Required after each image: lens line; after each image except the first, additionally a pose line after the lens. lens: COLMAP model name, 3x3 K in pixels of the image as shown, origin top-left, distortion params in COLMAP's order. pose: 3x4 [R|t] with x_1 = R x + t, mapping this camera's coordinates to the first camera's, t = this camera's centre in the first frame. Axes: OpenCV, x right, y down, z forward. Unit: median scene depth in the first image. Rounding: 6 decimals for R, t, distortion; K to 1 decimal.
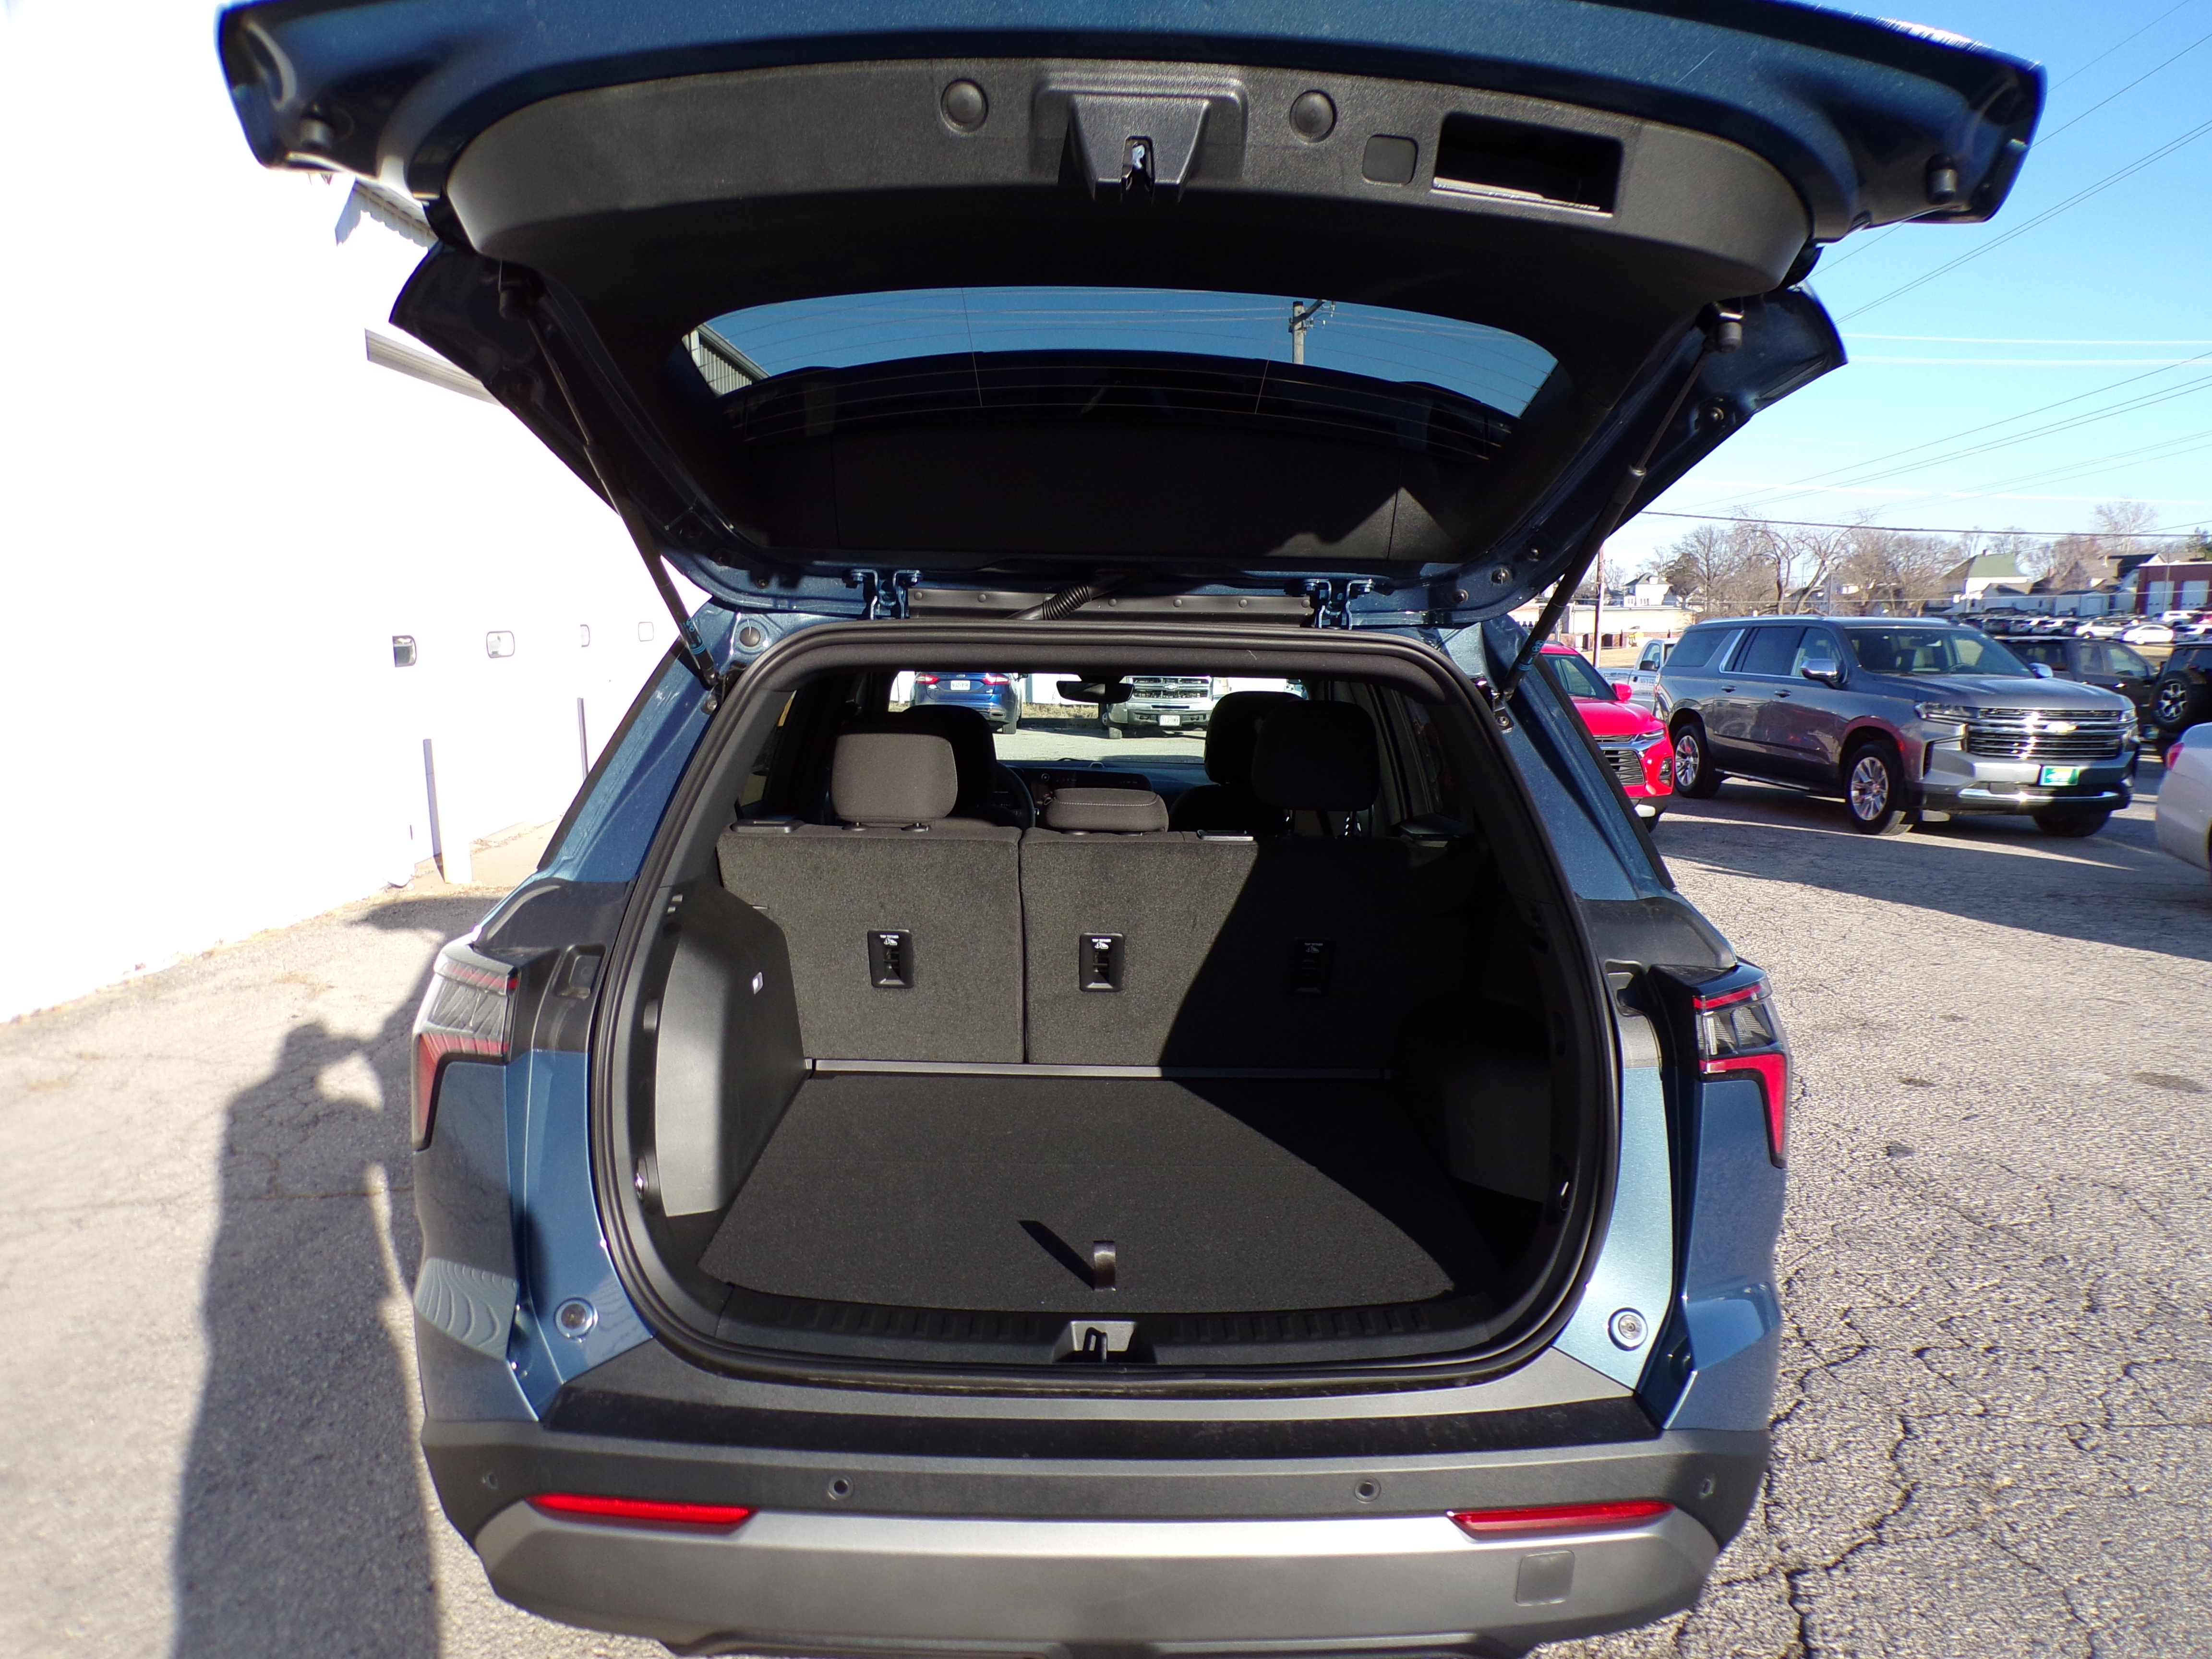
lens RADIAL K [[1521.8, 0, 1101.3], [0, 1521.8, 847.6], [0, 0, 1]] dist [-0.011536, 0.004431]
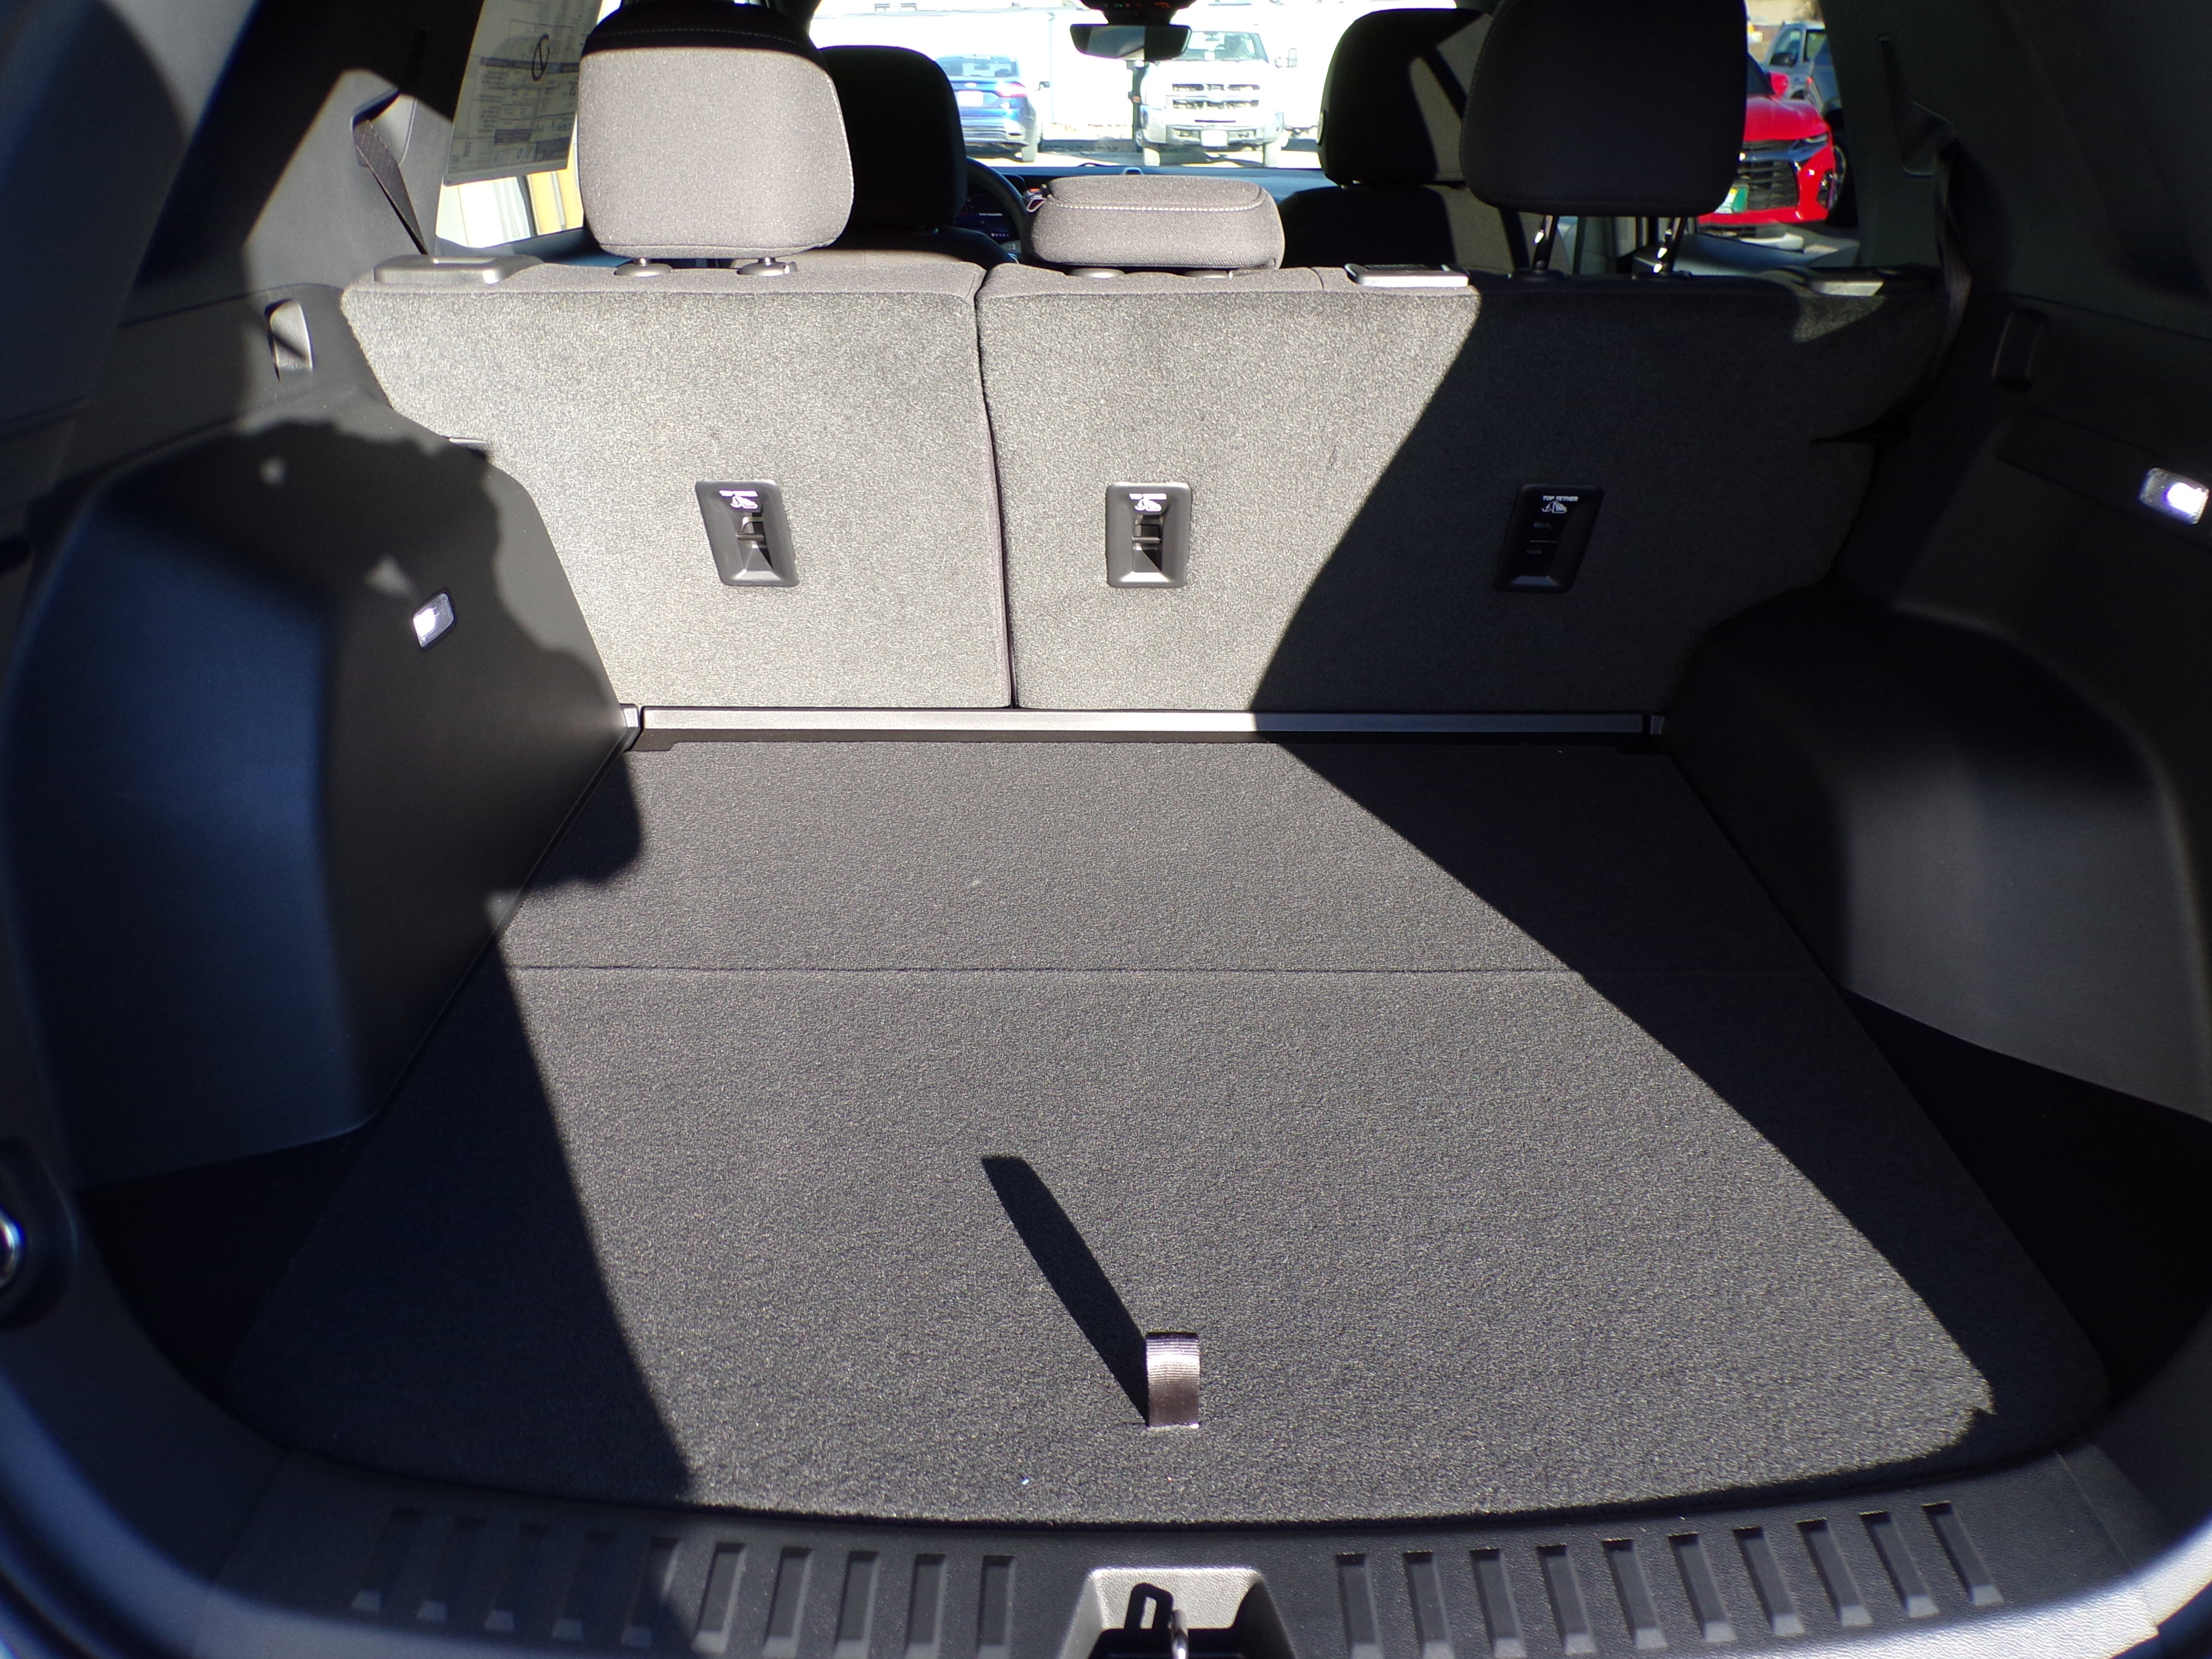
lens RADIAL K [[1521.8, 0, 1125.6], [0, 1521.8, 837.9], [0, 0, 1]] dist [-0.011536, 0.004431]
pose [[0.999878, -0.011256, -0.010794, -0.003217], [0.014234, 0.941524, 0.336645, -0.003087], [0.006373, -0.336758, 0.941570, 0.453776]]
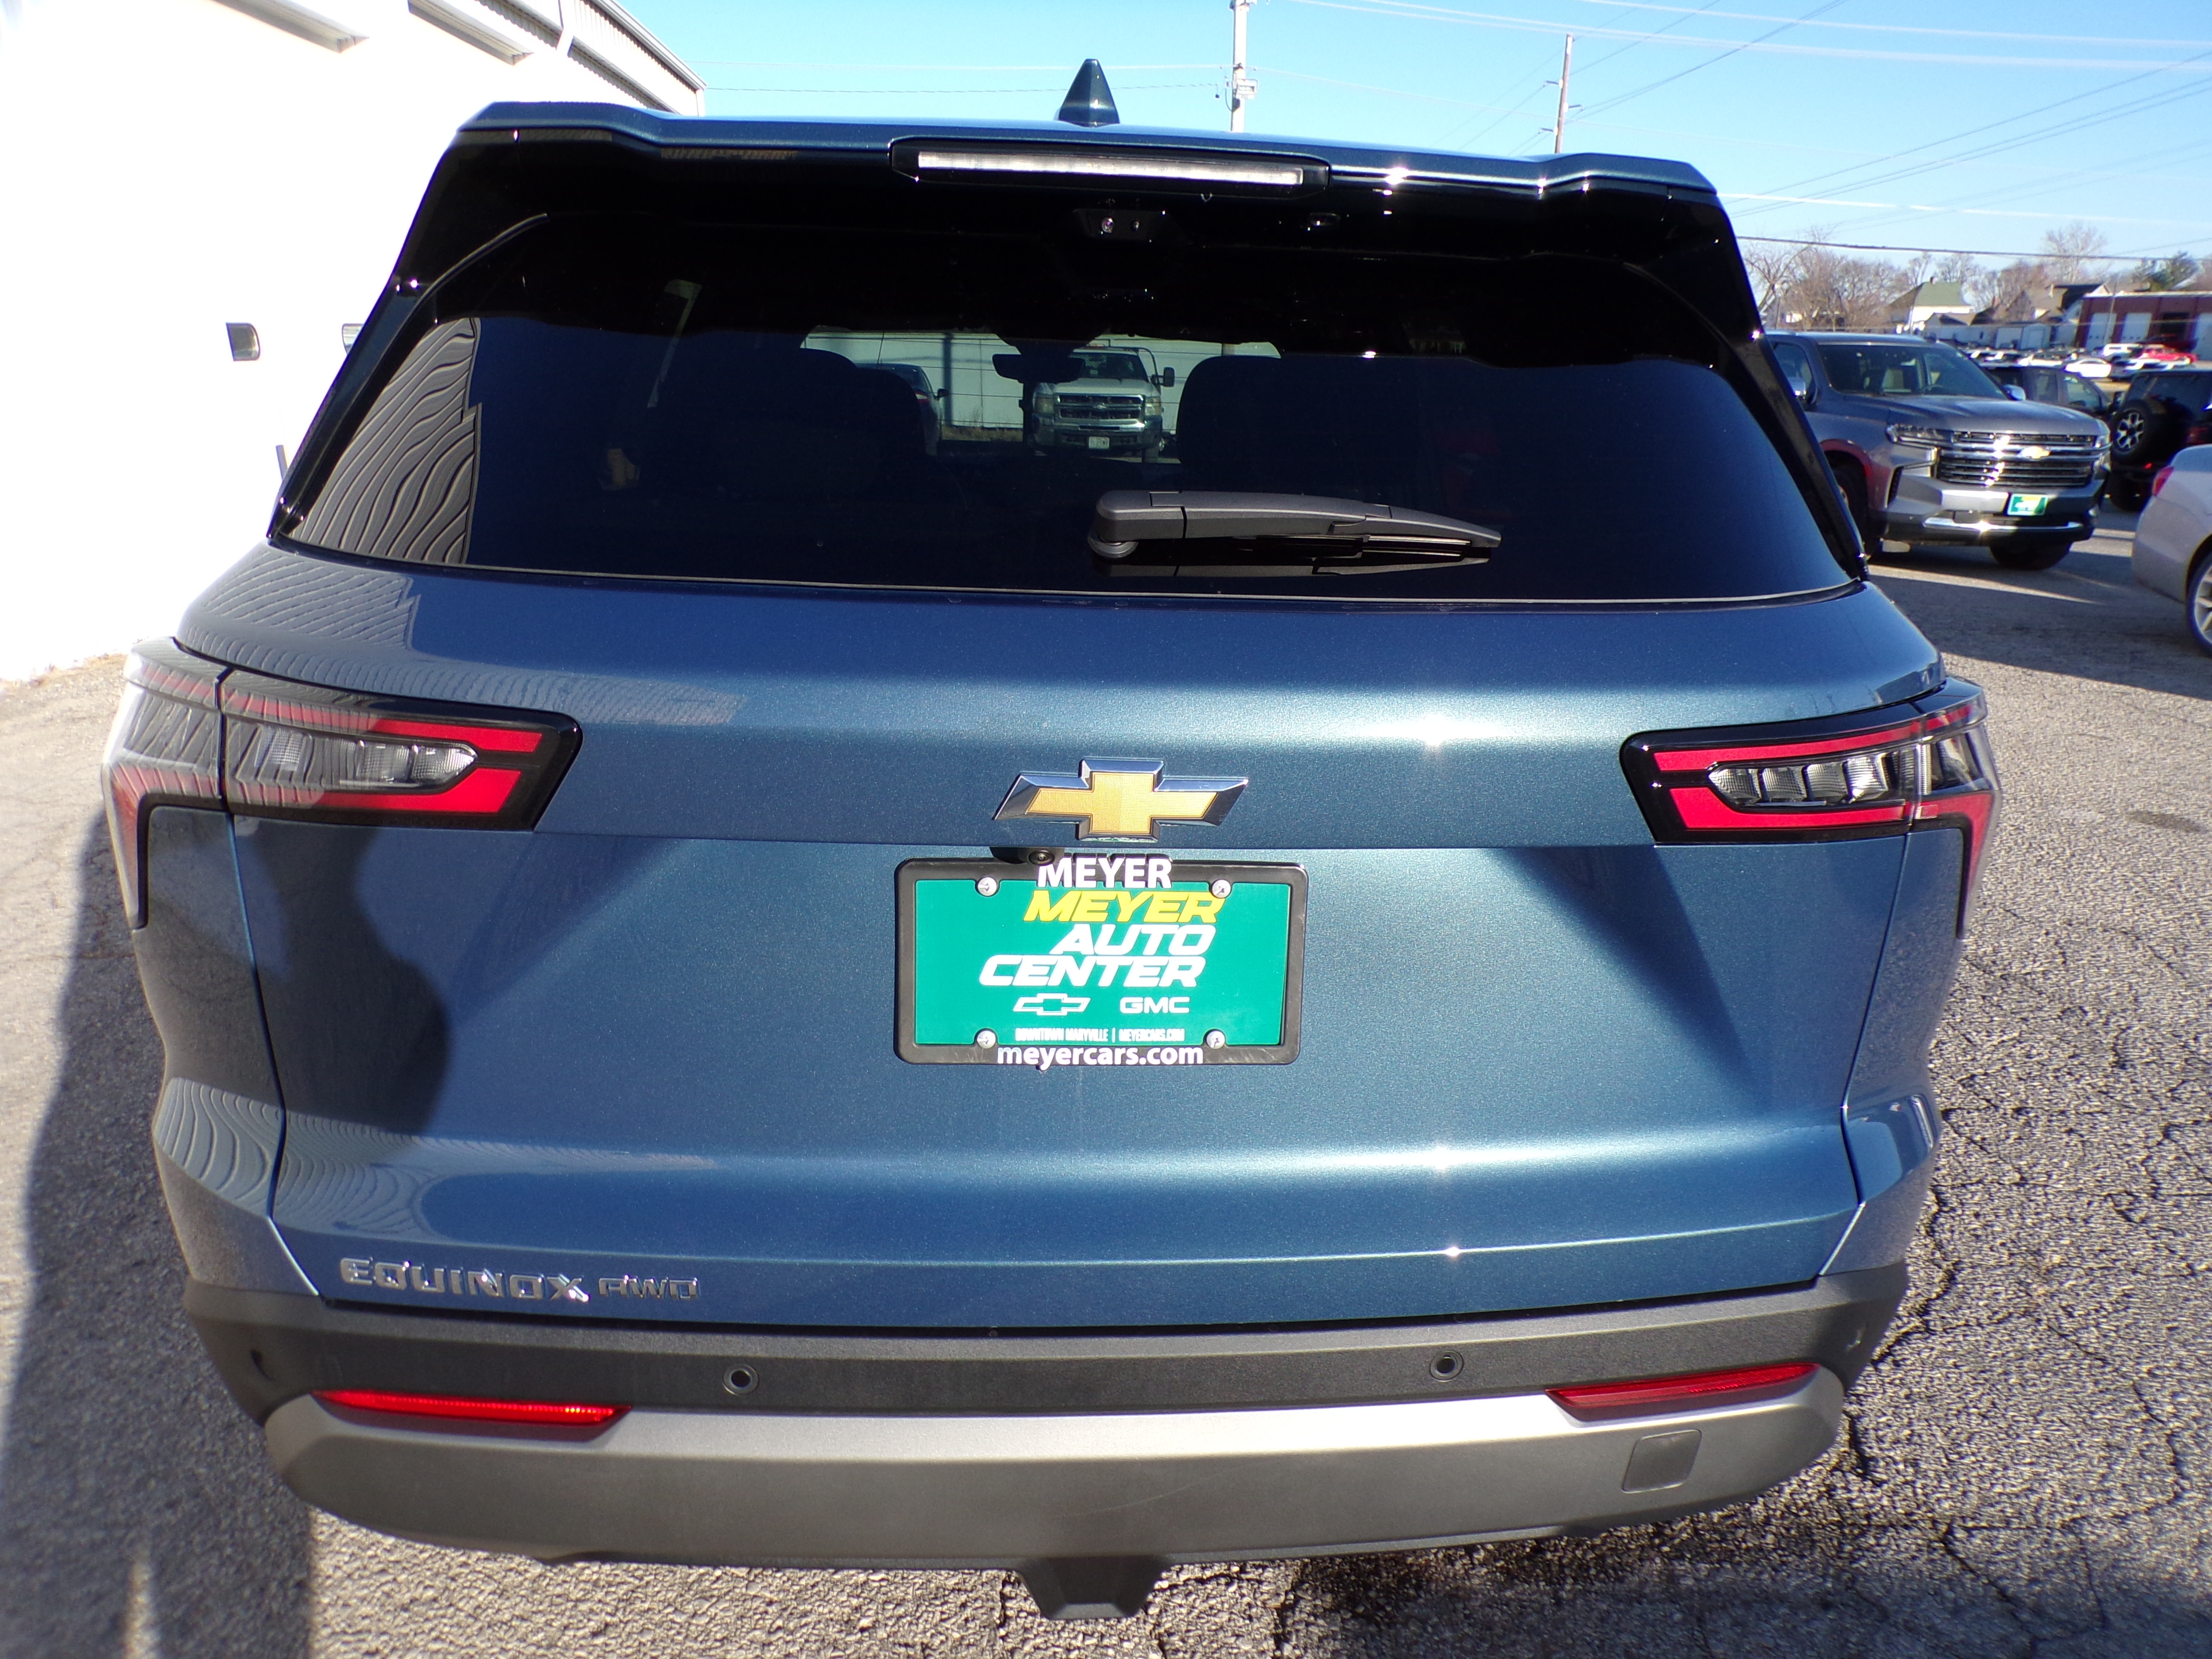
lens RADIAL K [[1521.8, 0, 1101.9], [0, 1521.8, 853.4], [0, 0, 1]] dist [-0.011536, 0.004431]
pose [[0.998645, -0.002907, 0.051957, -0.020437], [-0.006241, 0.984540, 0.175050, 0.024178], [-0.051663, -0.175137, 0.983188, 0.184054]]
